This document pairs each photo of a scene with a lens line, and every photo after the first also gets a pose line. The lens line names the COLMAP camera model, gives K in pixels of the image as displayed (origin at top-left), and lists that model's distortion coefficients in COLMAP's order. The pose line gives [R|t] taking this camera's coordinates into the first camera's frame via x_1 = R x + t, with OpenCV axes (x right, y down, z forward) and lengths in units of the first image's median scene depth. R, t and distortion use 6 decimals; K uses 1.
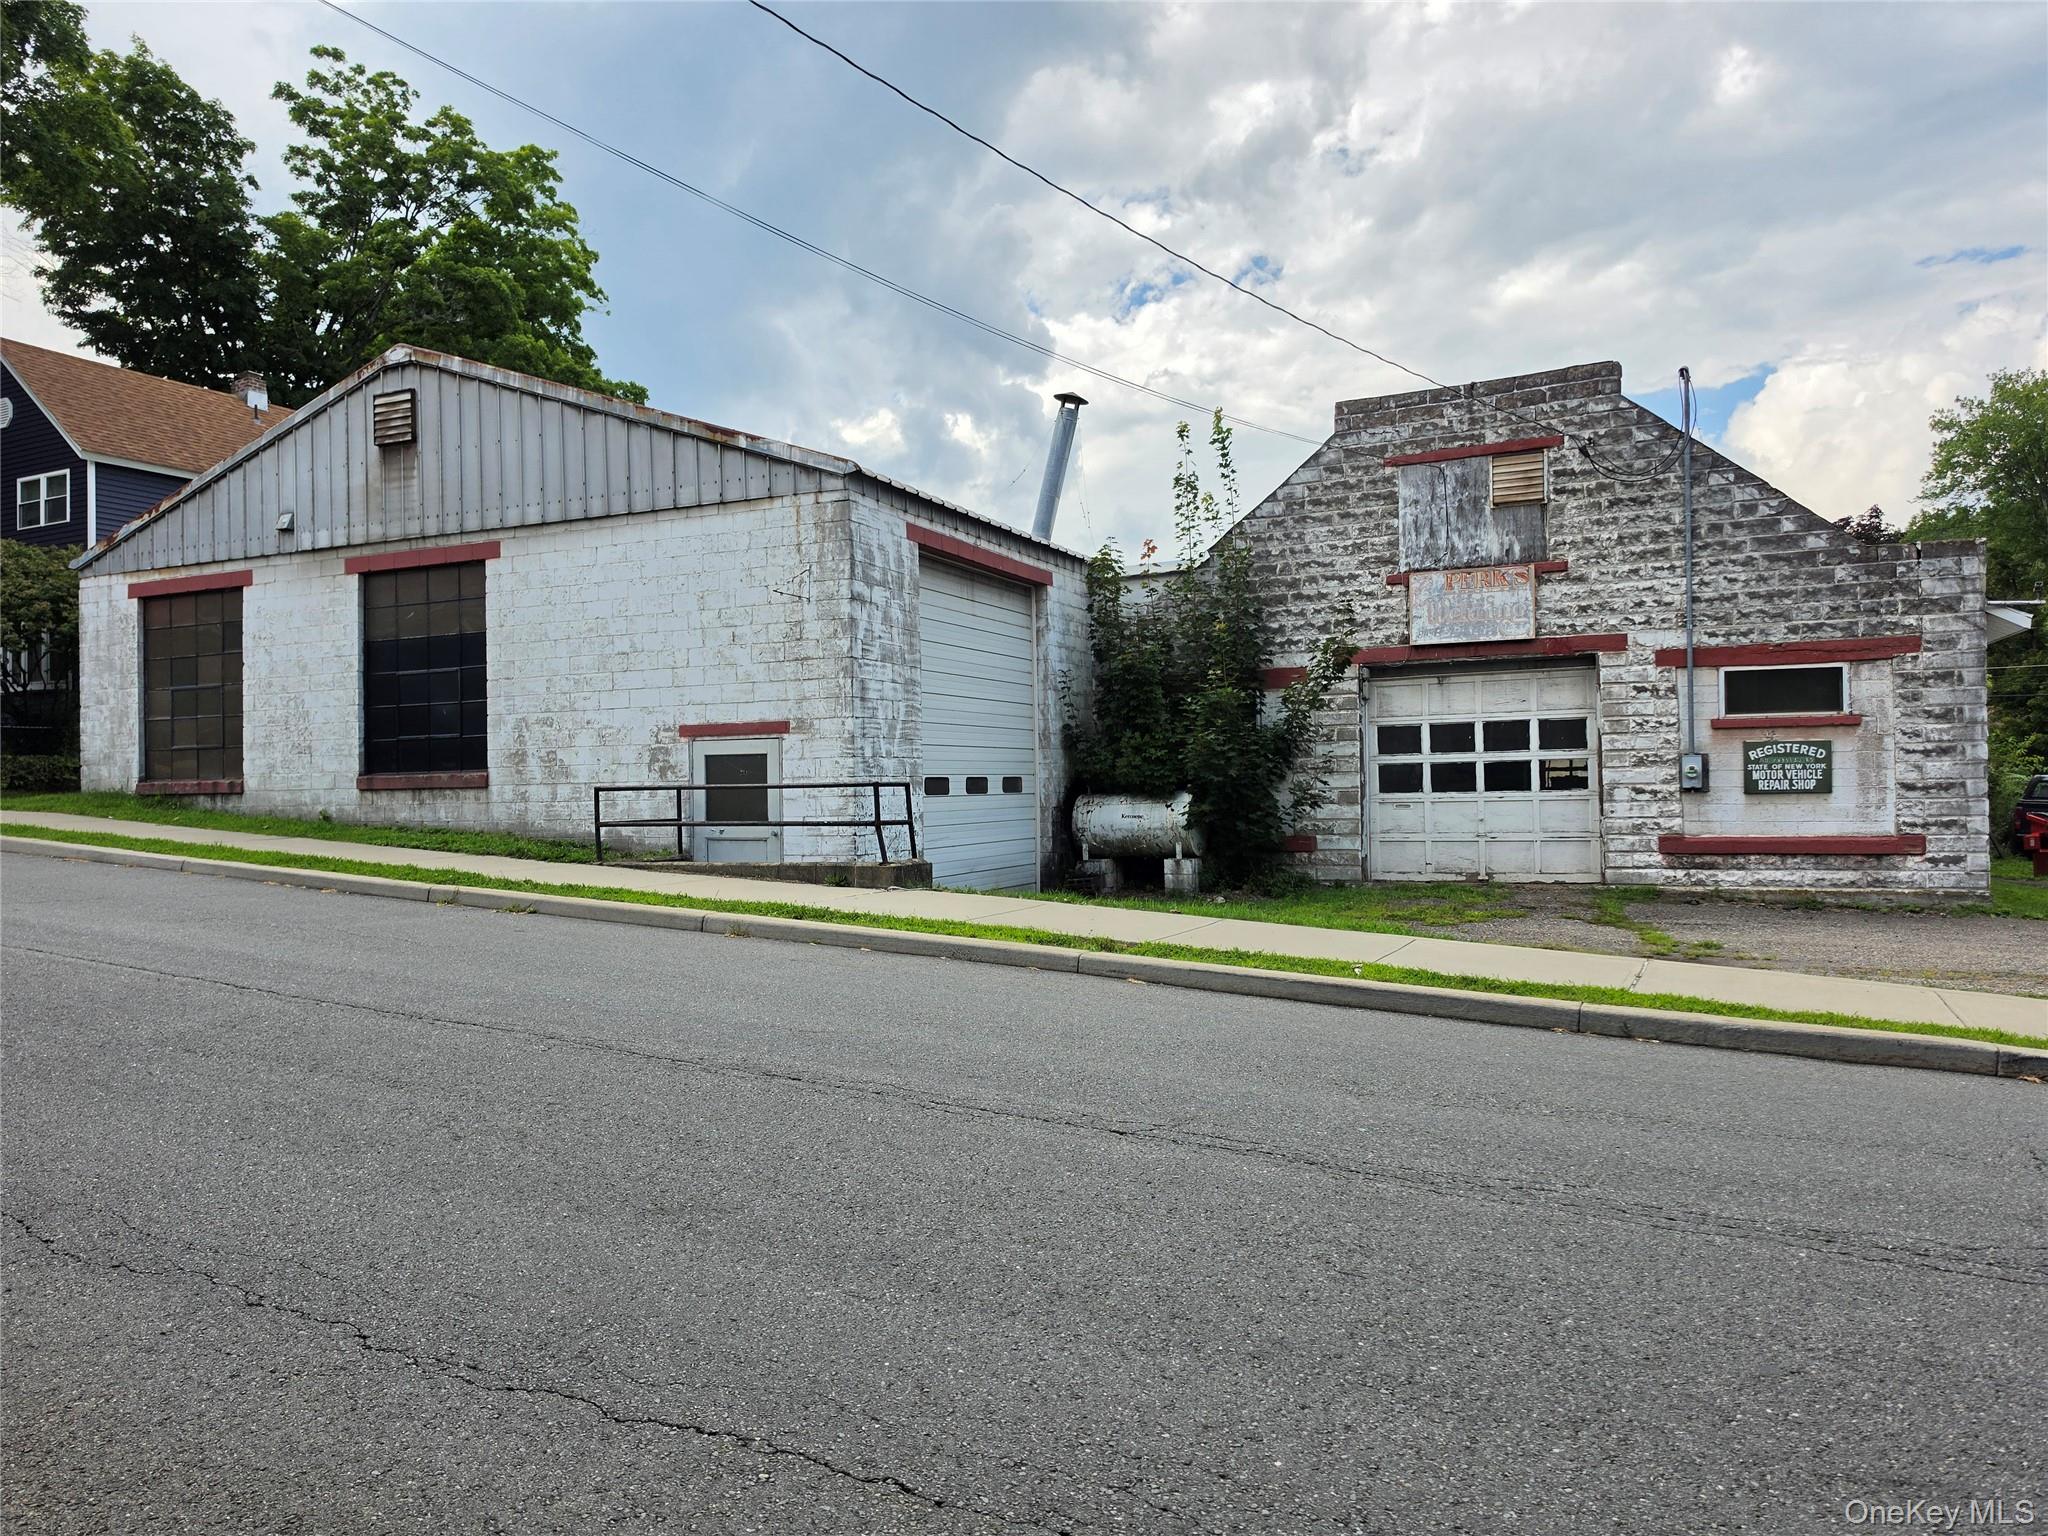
lens RADIAL K [[1403.8, 0, 1024.0], [0, 1403.8, 768.0], [0, 0, 1]] dist [0.126679, -0.193525]
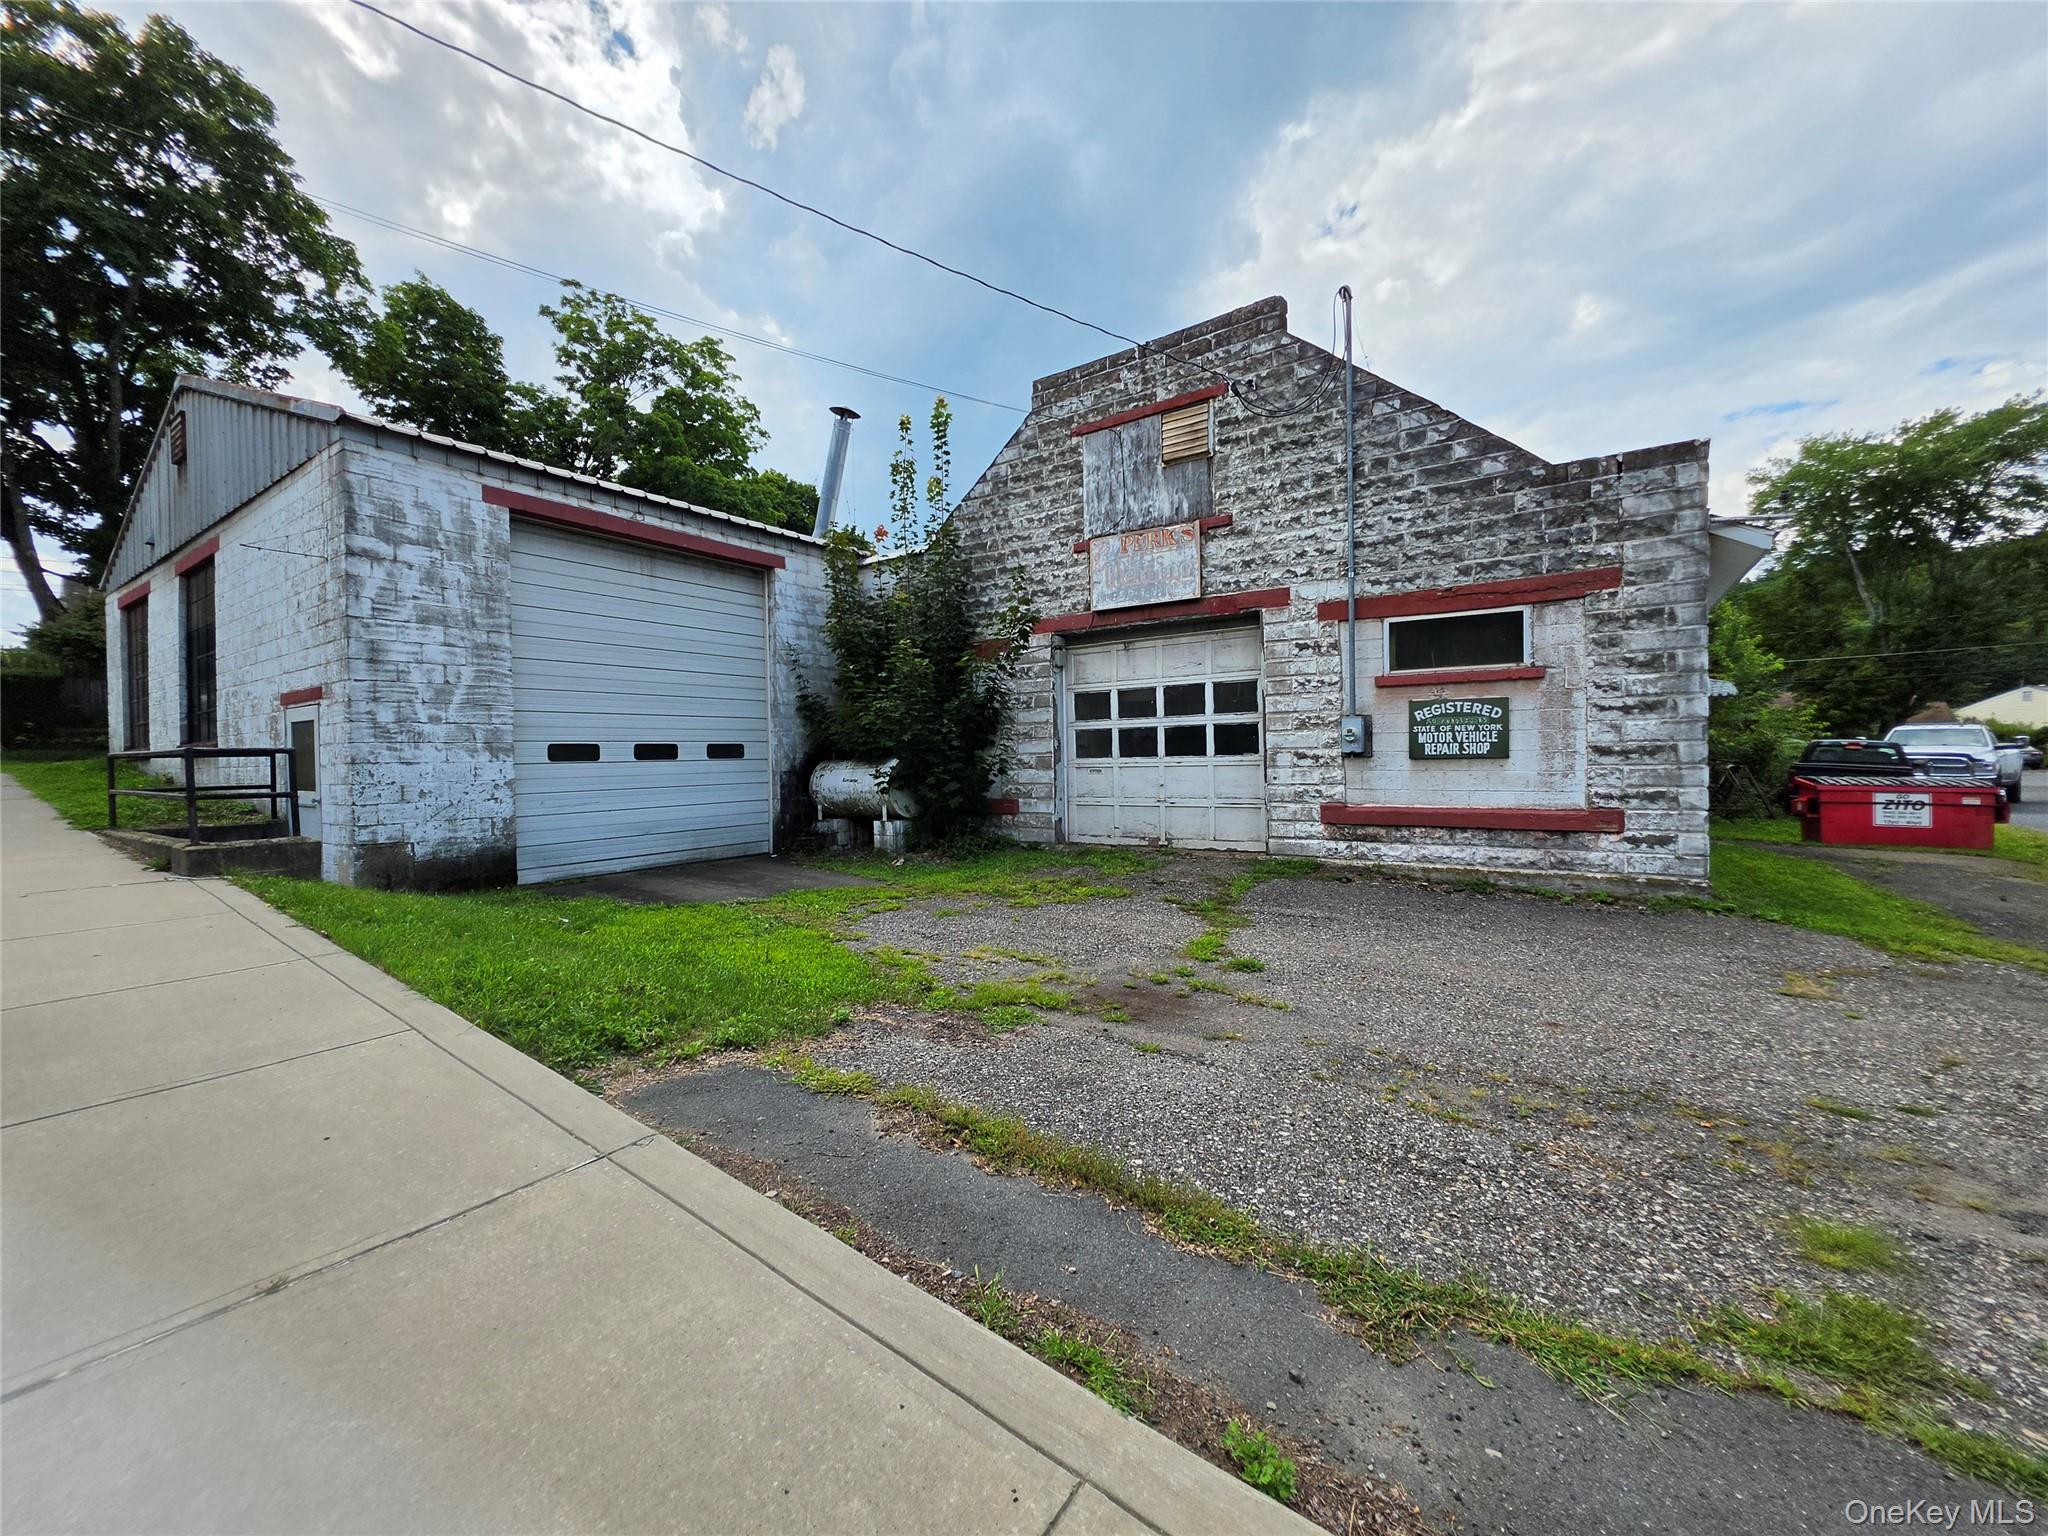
lens RADIAL K [[811.9, 0, 1022.6], [0, 811.9, 759.8], [0, 0, 1]] dist [-0.001539, -0.000134]
pose [[0.985075, -0.000292, -0.172128, 0.344199], [0.004212, 0.999740, 0.022404, 0.005958], [0.172077, -0.022795, 0.984820, 0.448578]]
